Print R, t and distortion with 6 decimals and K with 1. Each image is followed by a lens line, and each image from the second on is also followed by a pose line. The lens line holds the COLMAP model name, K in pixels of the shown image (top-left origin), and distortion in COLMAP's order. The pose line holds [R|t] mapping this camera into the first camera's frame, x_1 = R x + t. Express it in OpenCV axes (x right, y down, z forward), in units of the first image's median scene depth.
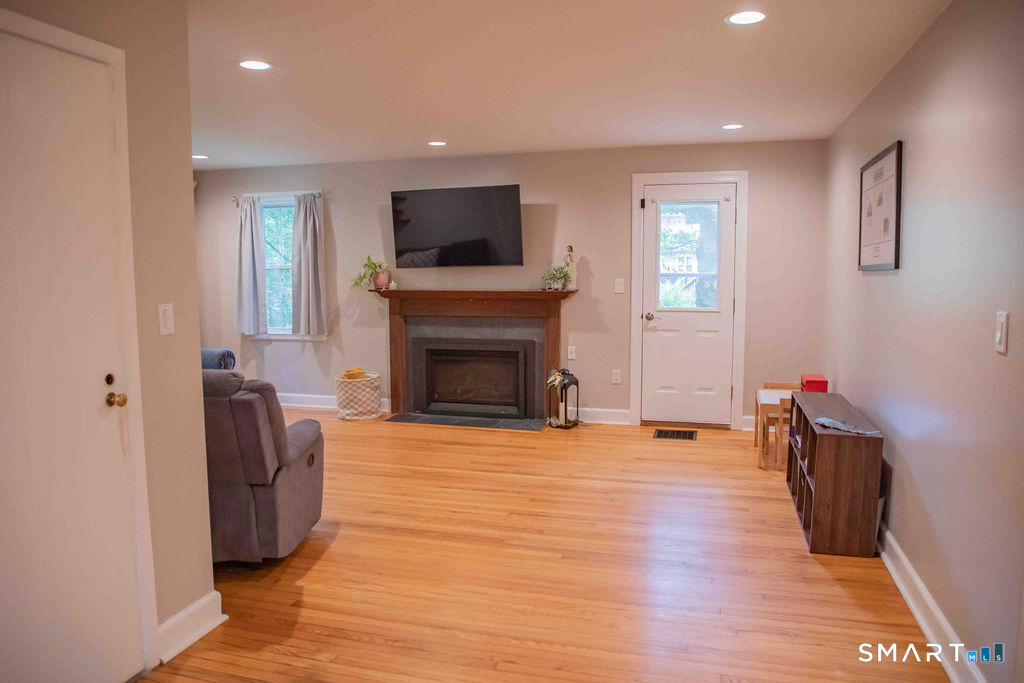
lens RADIAL K [[726.7, 0, 512.0], [0, 726.7, 341.5], [0, 0, 1]] dist [-0.136342, 0.076963]
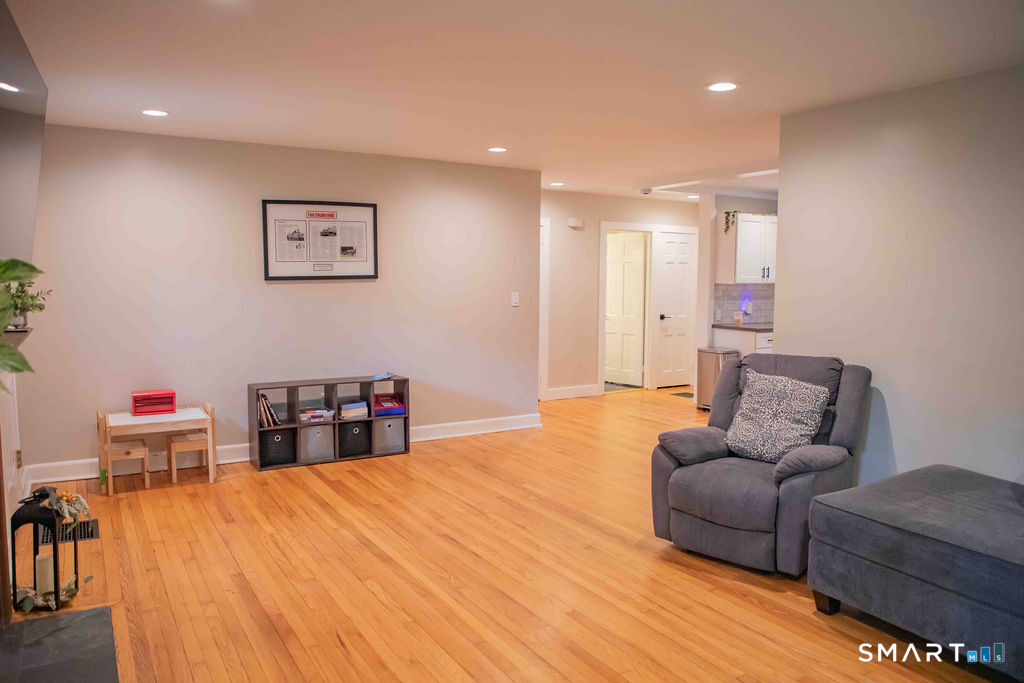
lens RADIAL K [[726.7, 0, 512.0], [0, 726.7, 341.5], [0, 0, 1]] dist [-0.136342, 0.076963]
pose [[-0.733799, -0.055016, 0.677135, -0.696902], [0.076246, 0.983749, 0.162554, -0.165533], [-0.675074, 0.170911, -0.717680, 1.626292]]
